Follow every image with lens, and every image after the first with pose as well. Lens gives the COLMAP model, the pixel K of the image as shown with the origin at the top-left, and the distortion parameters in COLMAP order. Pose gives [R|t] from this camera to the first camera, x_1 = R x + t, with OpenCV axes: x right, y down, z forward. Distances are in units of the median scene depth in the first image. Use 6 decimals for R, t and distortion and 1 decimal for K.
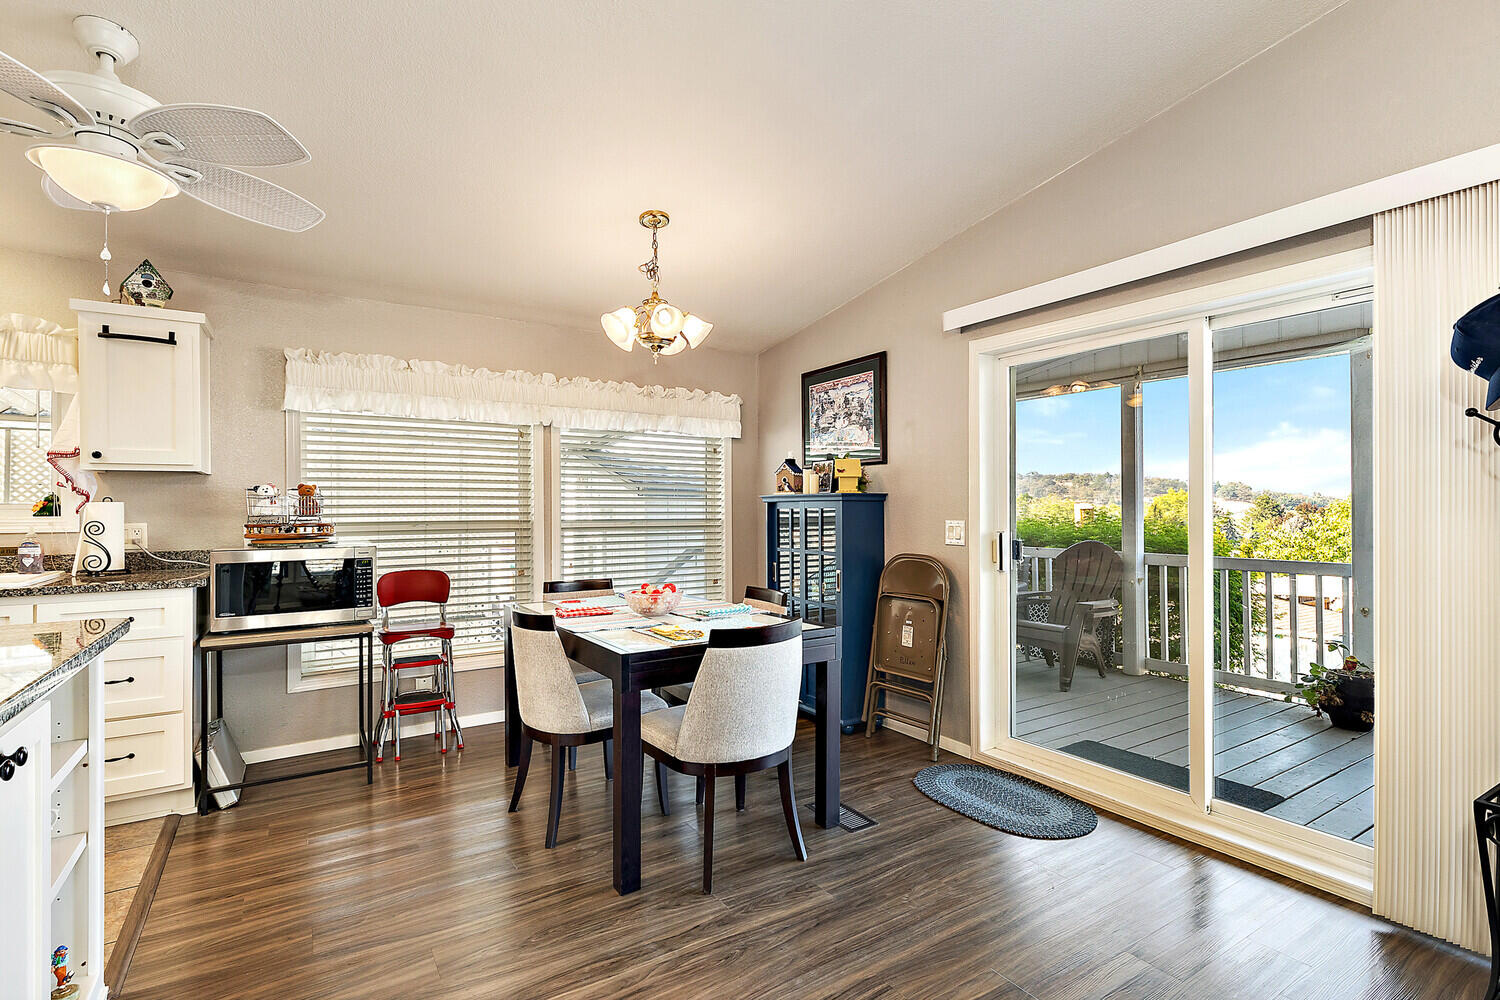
lens RADIAL K [[701.0, 0, 747.0], [0, 701.0, 512.7], [0, 0, 1]] dist [-0.000742, -0.000153]
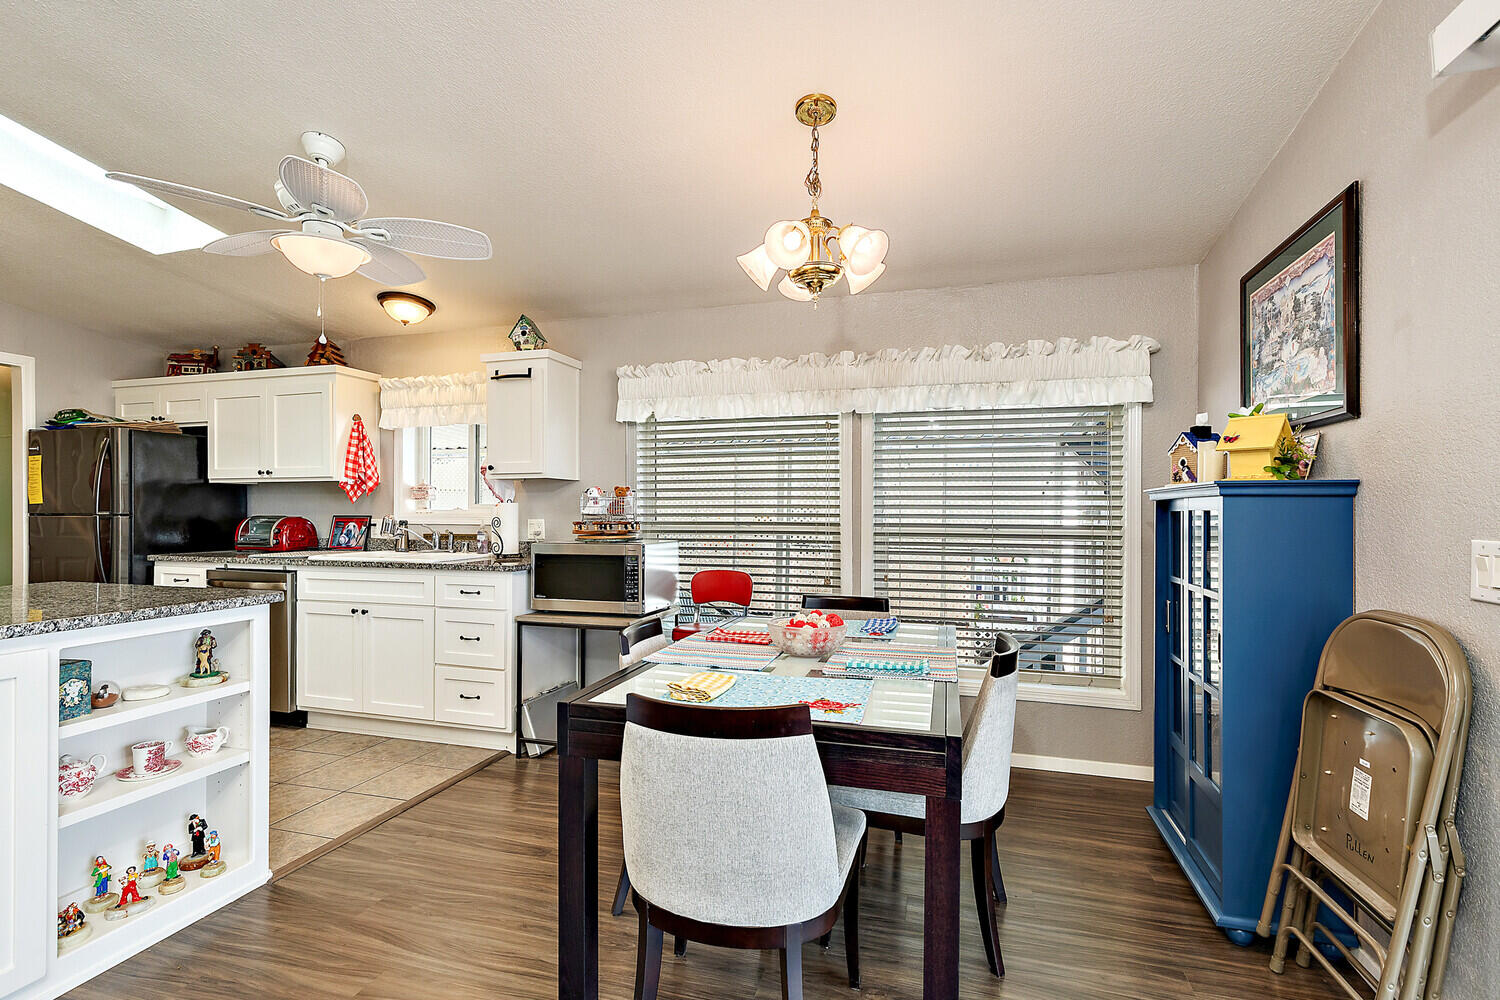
lens RADIAL K [[684.3, 0, 743.6], [0, 684.3, 515.3], [0, 0, 1]] dist [0.002708, 0.000259]
pose [[0.650477, 0.009600, -0.759465, 0.287774], [-0.008762, 0.999948, 0.005136, -0.001855], [0.759475, 0.003314, 0.650528, 0.385369]]
